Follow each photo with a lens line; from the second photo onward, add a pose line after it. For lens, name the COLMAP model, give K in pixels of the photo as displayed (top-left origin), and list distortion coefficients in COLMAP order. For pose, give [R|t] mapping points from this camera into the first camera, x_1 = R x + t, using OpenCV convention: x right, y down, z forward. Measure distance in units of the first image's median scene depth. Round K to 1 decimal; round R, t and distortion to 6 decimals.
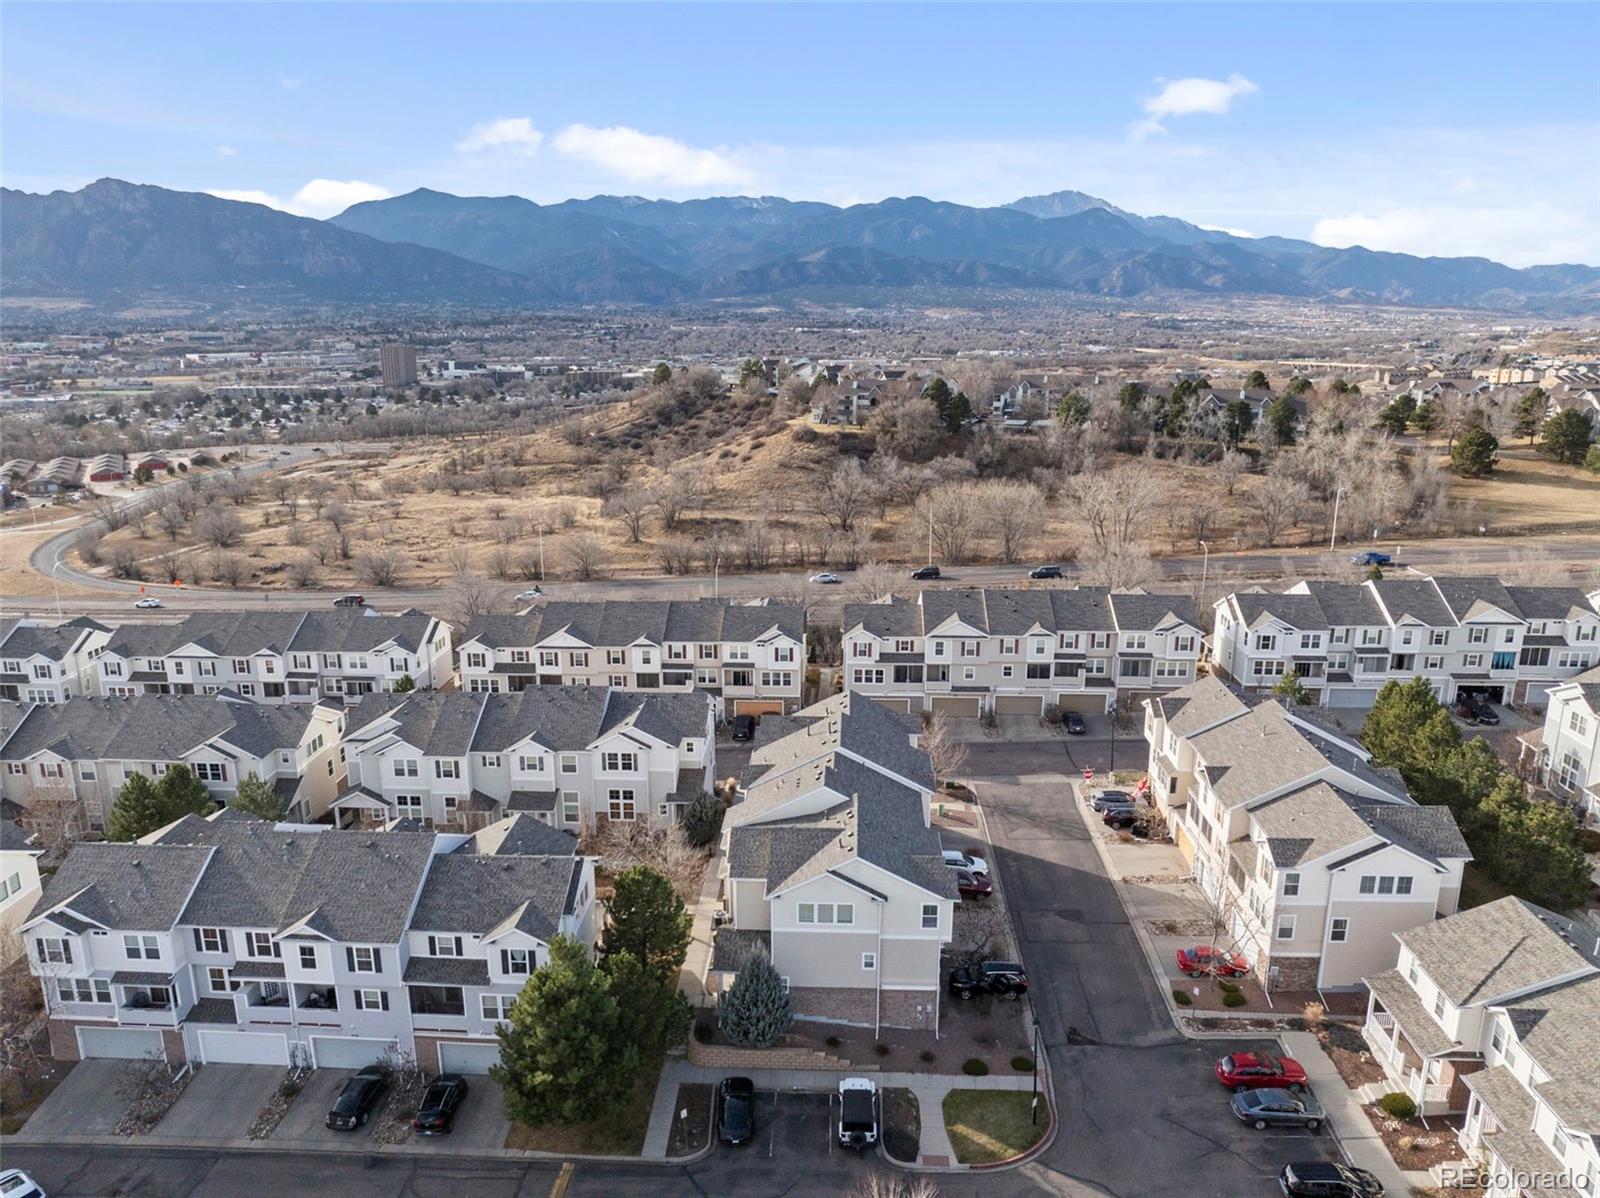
lens RADIAL K [[1126.1, 0, 801.4], [0, 1126.1, 602.9], [0, 0, 1]] dist [-0.036894, 0.001194]
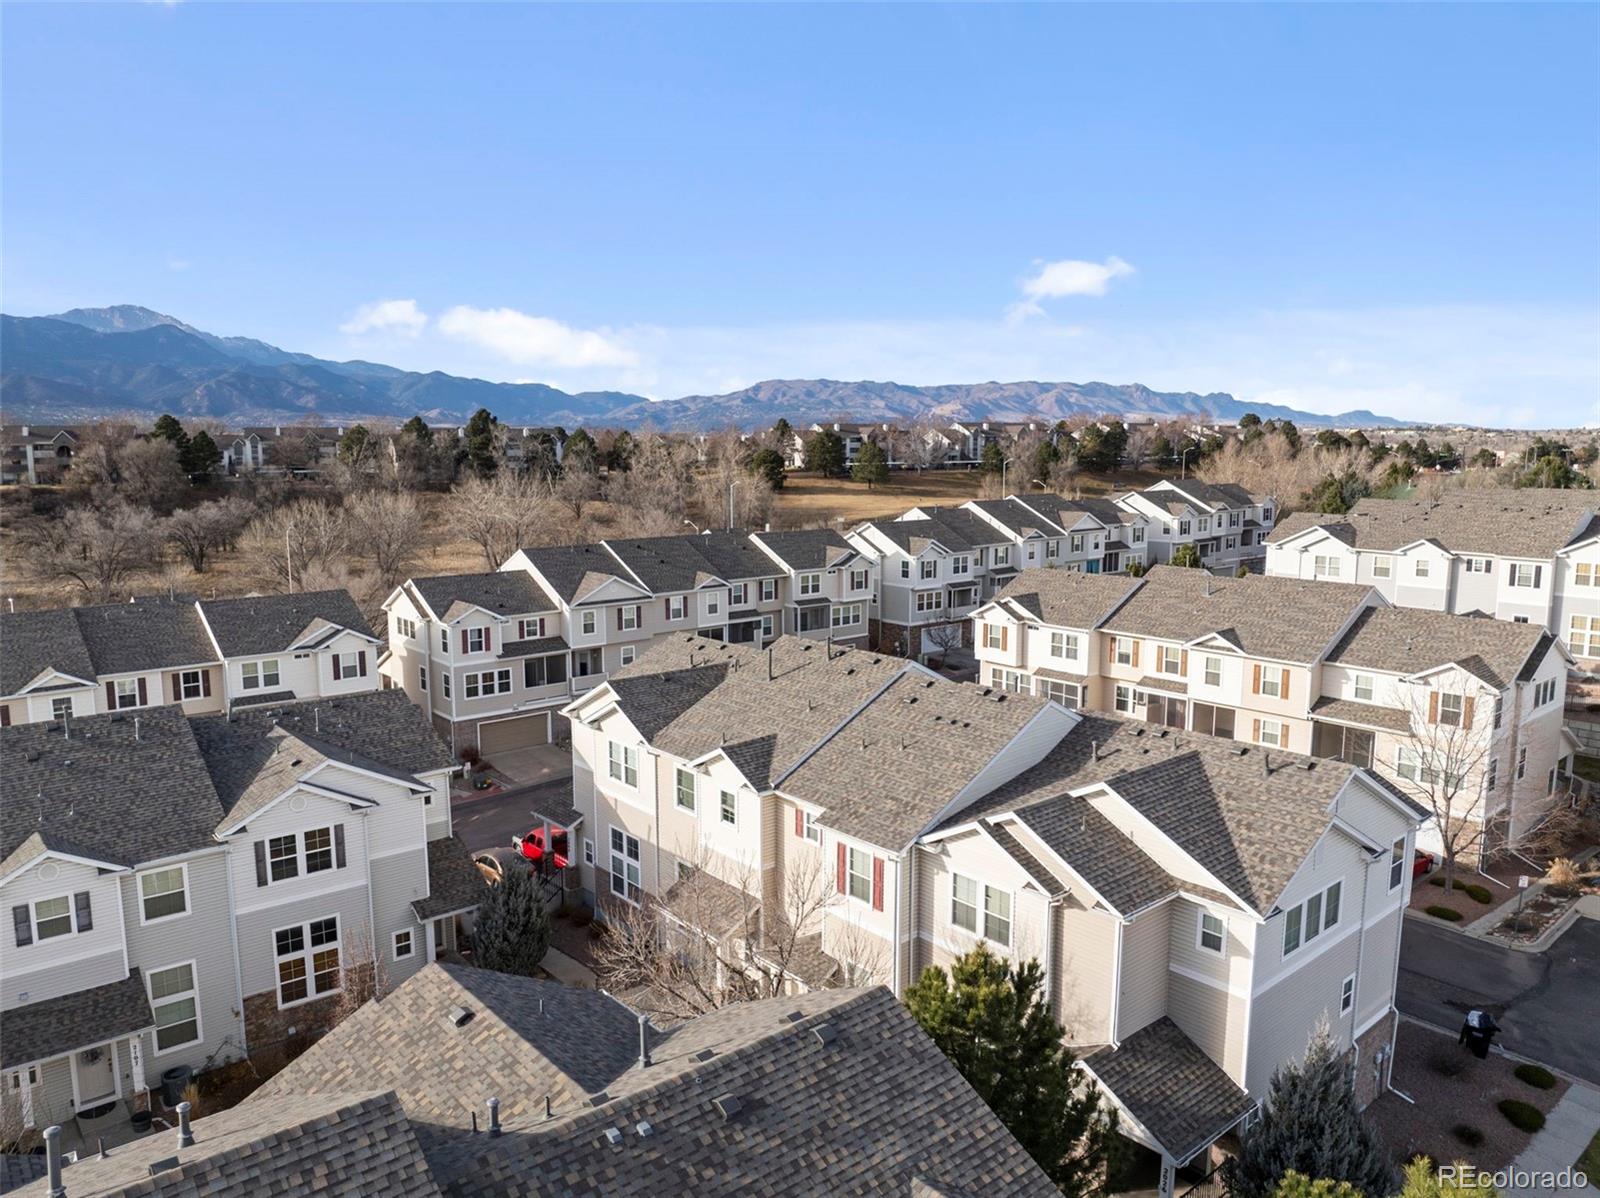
lens RADIAL K [[1126.1, 0, 799.8], [0, 1126.1, 598.1], [0, 0, 1]] dist [-0.036894, 0.001194]
pose [[0.728298, -0.094541, 0.678708, -0.231282], [0.167931, 0.984860, -0.043014, 0.075632], [-0.664366, 0.145303, 0.733147, 0.439898]]
